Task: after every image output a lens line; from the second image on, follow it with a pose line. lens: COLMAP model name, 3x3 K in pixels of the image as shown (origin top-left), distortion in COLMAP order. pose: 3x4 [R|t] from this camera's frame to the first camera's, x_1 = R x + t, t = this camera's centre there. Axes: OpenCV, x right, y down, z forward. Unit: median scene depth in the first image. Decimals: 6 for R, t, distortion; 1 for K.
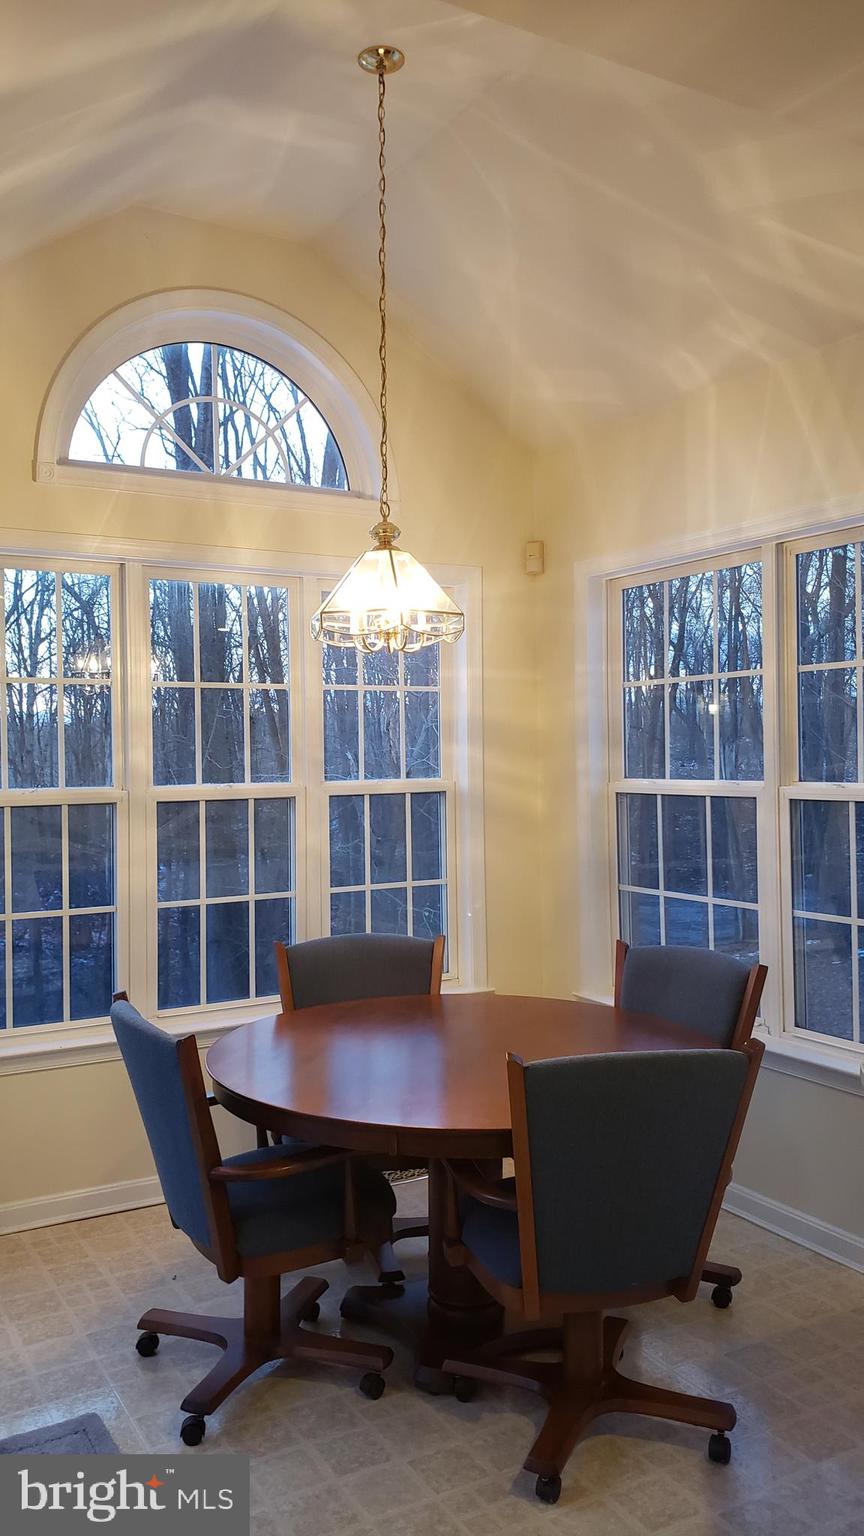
lens RADIAL K [[1181.5, 0, 432.0], [0, 1181.5, 768.0], [0, 0, 1]] dist [0.029453, 0.003961]
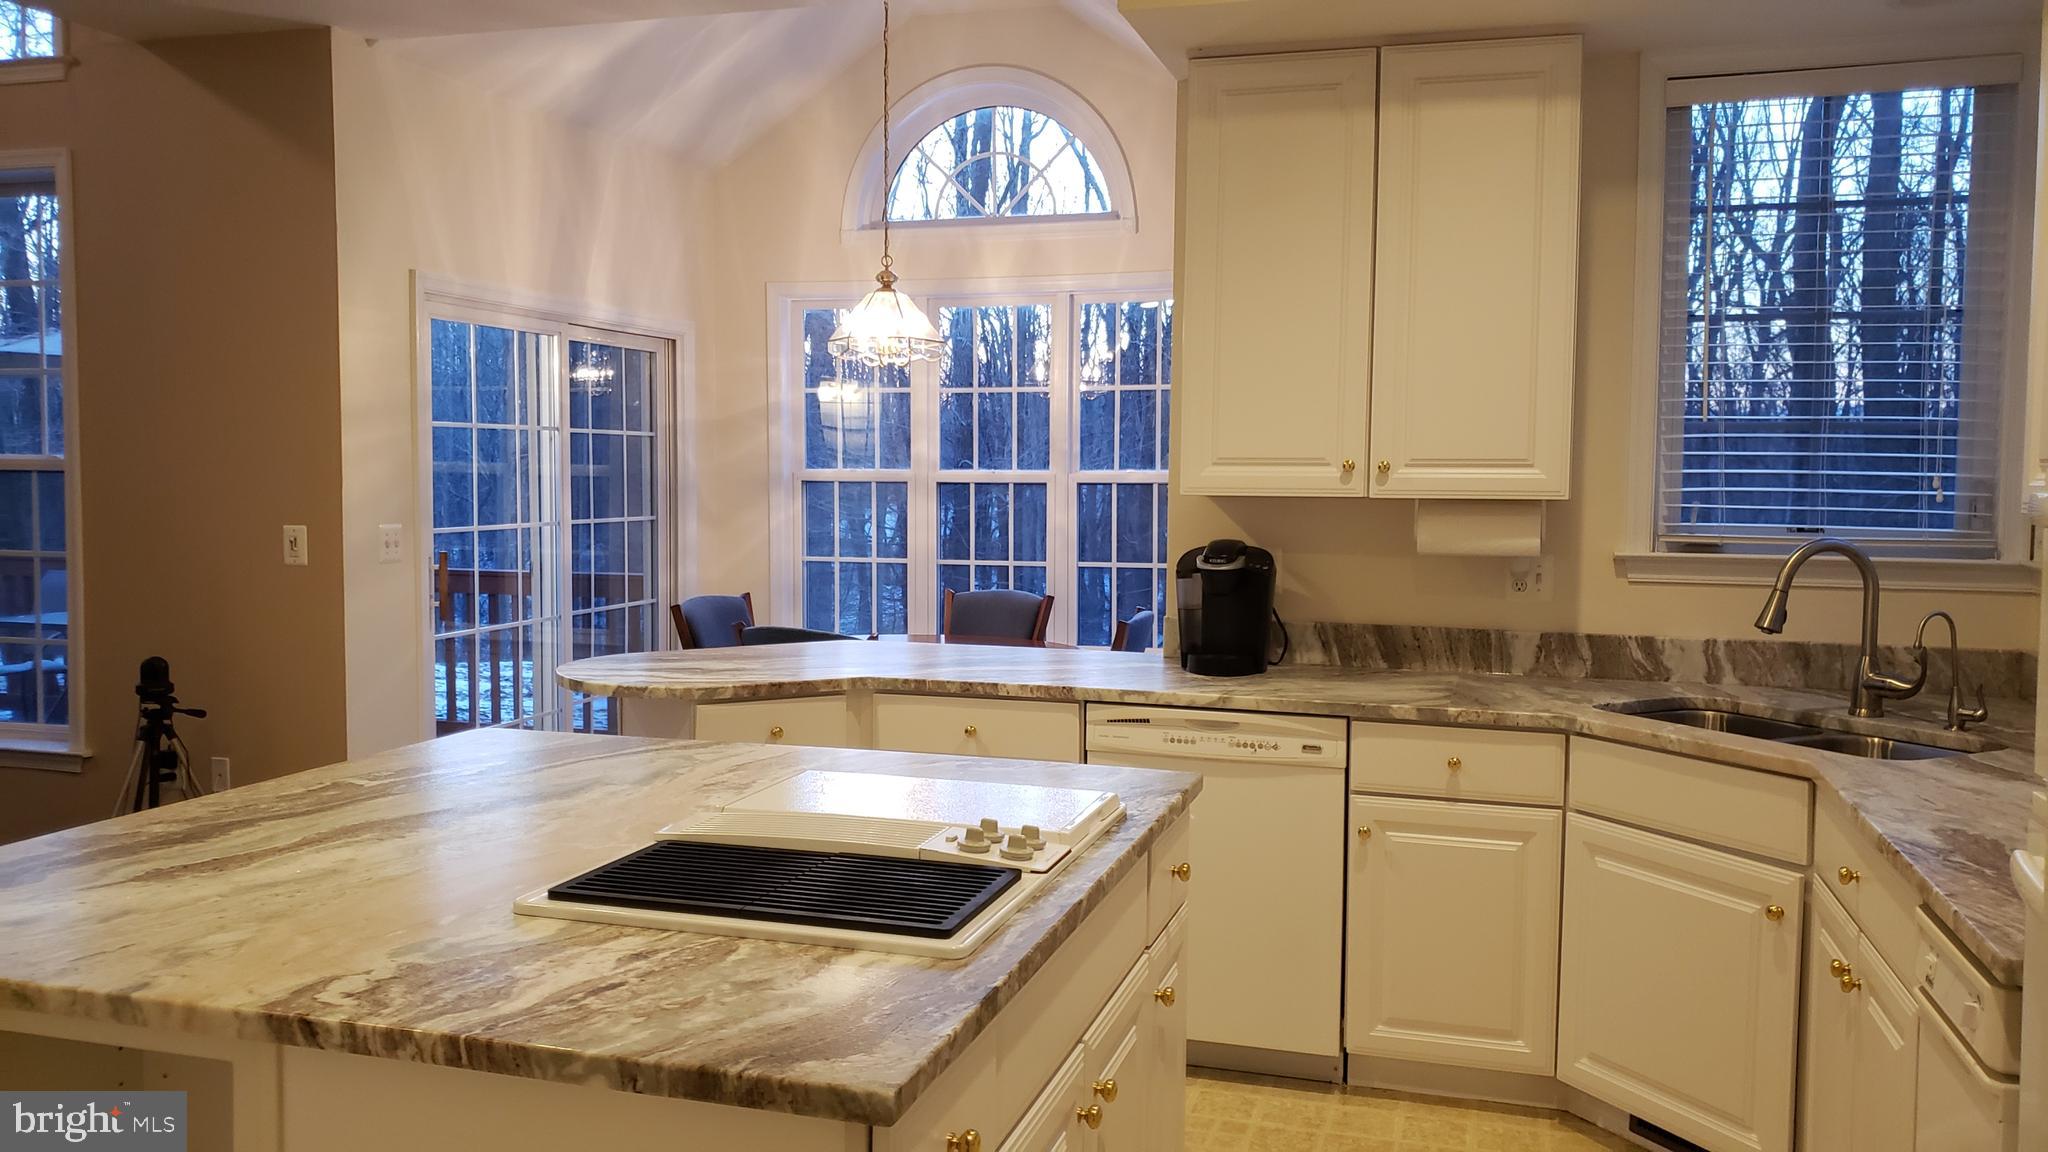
lens RADIAL K [[1575.4, 0, 1024.0], [0, 1575.4, 576.0], [0, 0, 1]] dist [0.029453, 0.003961]
pose [[0.686035, 0.059788, -0.725108, 1.043697], [-0.018460, 0.997727, 0.064802, 0.016739], [0.727335, -0.031071, 0.685579, -0.104606]]
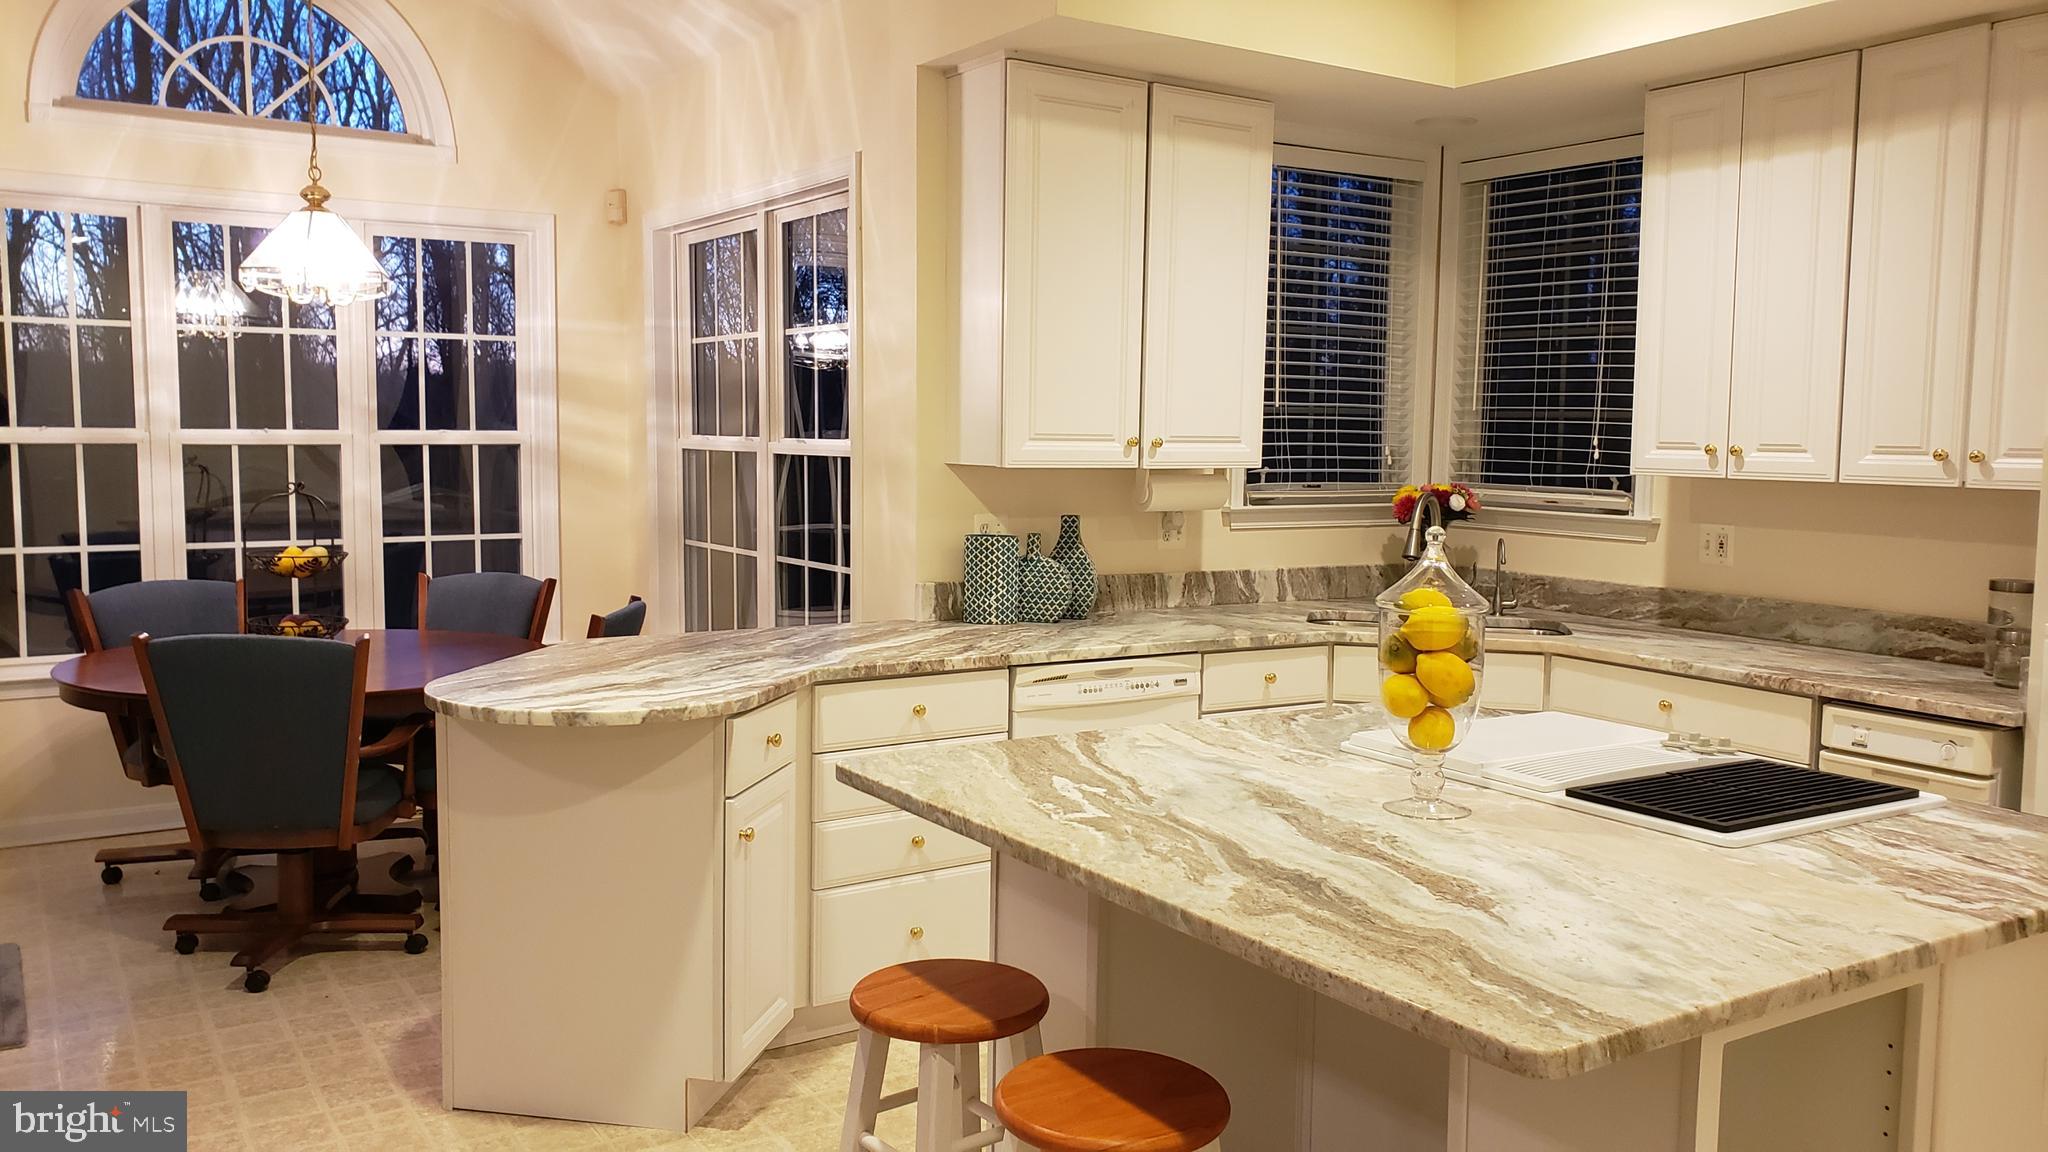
lens RADIAL K [[1575.4, 0, 1024.0], [0, 1575.4, 576.0], [0, 0, 1]] dist [0.029453, 0.003961]
pose [[0.998197, 0.014836, 0.058156, 0.396706], [-0.019503, 0.996562, 0.080525, 0.015762], [-0.056761, -0.081514, 0.995055, -0.392370]]
